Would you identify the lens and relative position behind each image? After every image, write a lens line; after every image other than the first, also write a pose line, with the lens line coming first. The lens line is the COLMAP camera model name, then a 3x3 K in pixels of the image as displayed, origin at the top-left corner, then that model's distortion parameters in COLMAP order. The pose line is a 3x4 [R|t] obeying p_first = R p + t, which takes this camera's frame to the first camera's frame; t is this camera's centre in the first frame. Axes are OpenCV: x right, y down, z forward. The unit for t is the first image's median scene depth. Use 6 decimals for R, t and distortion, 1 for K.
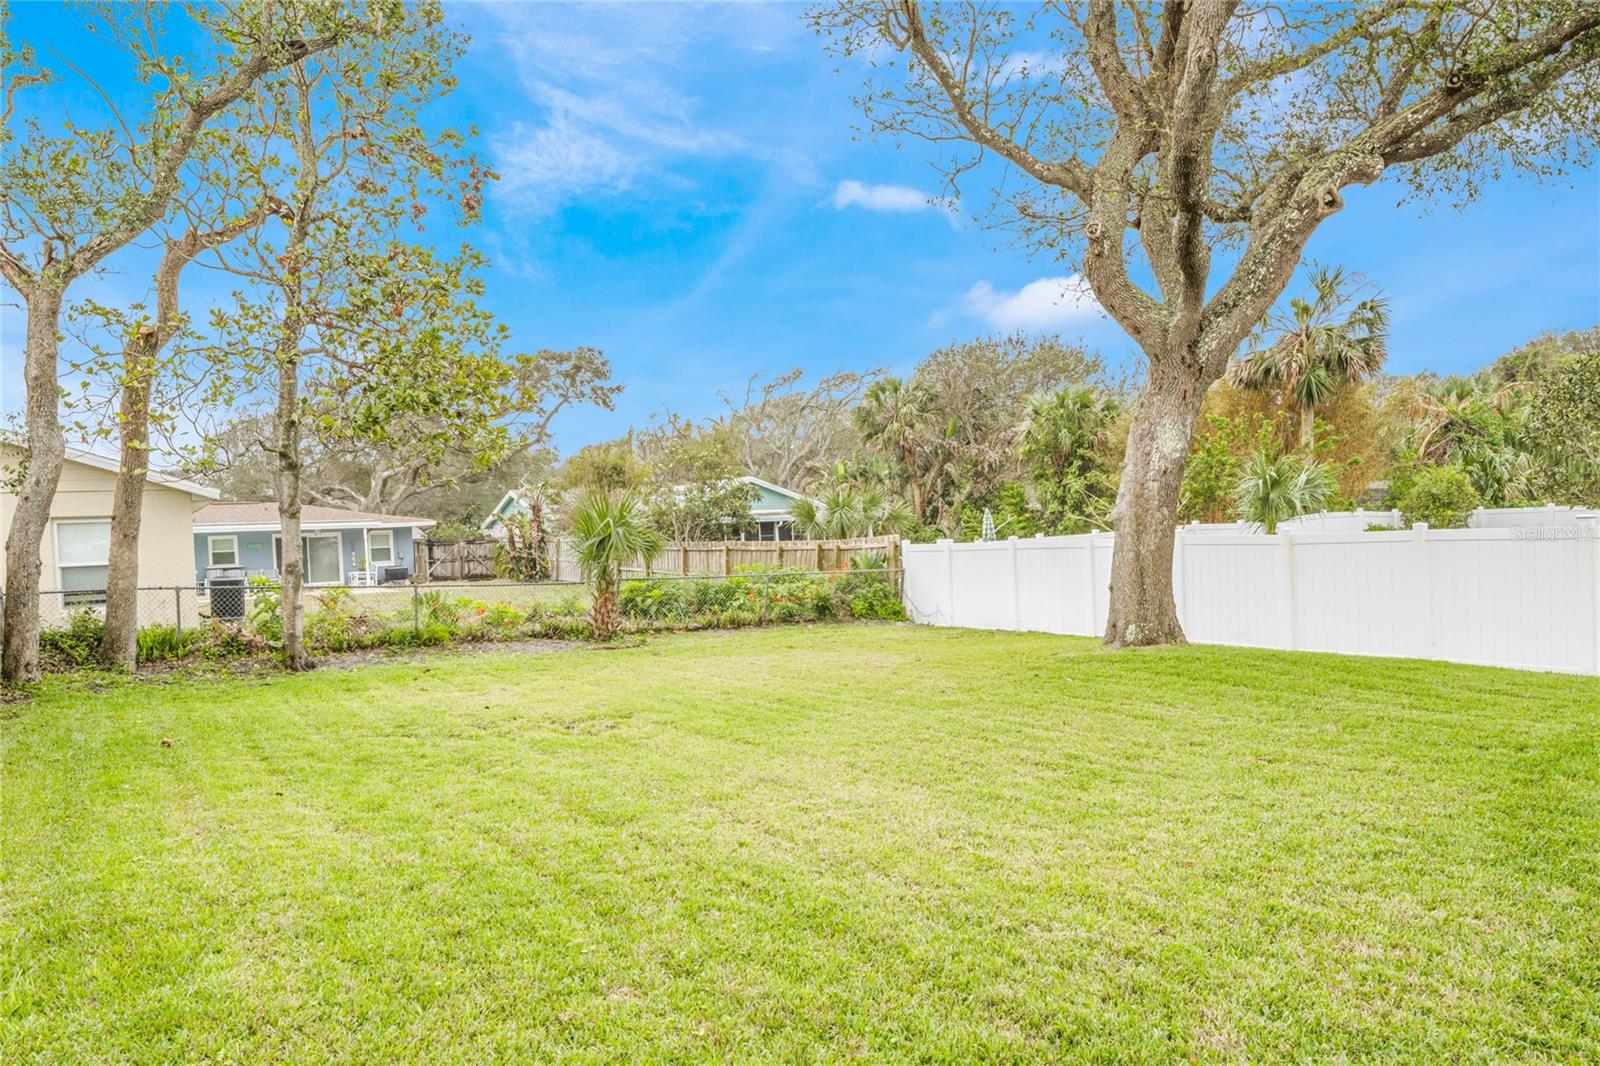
lens RADIAL K [[1054.2, 0, 798.8], [0, 1054.2, 558.7], [0, 0, 1]] dist [0.004193, -0.000331]
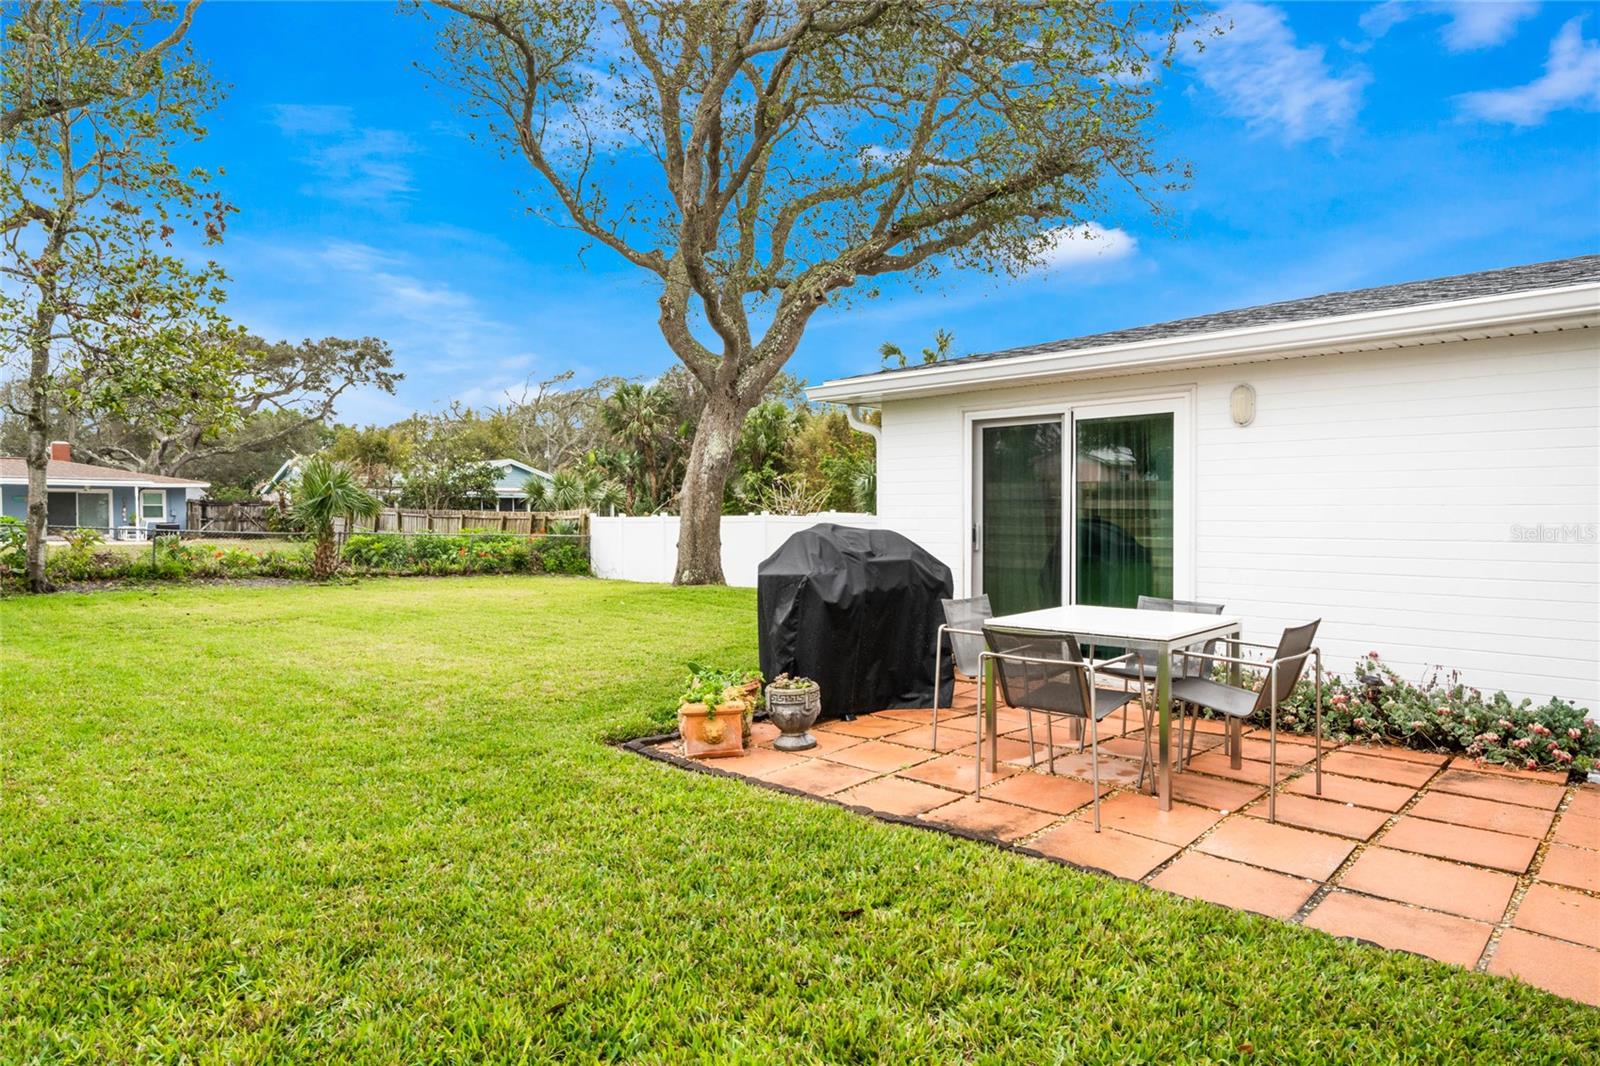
lens RADIAL K [[939.9, 0, 800.0], [0, 939.9, 533.0], [0, 0, 1]] dist [0.002244, 0.001726]
pose [[0.978151, 0.038091, 0.204378, 0.117309], [-0.036110, 0.999258, -0.013411, 0.013046], [-0.204737, 0.005738, 0.978800, -0.181509]]
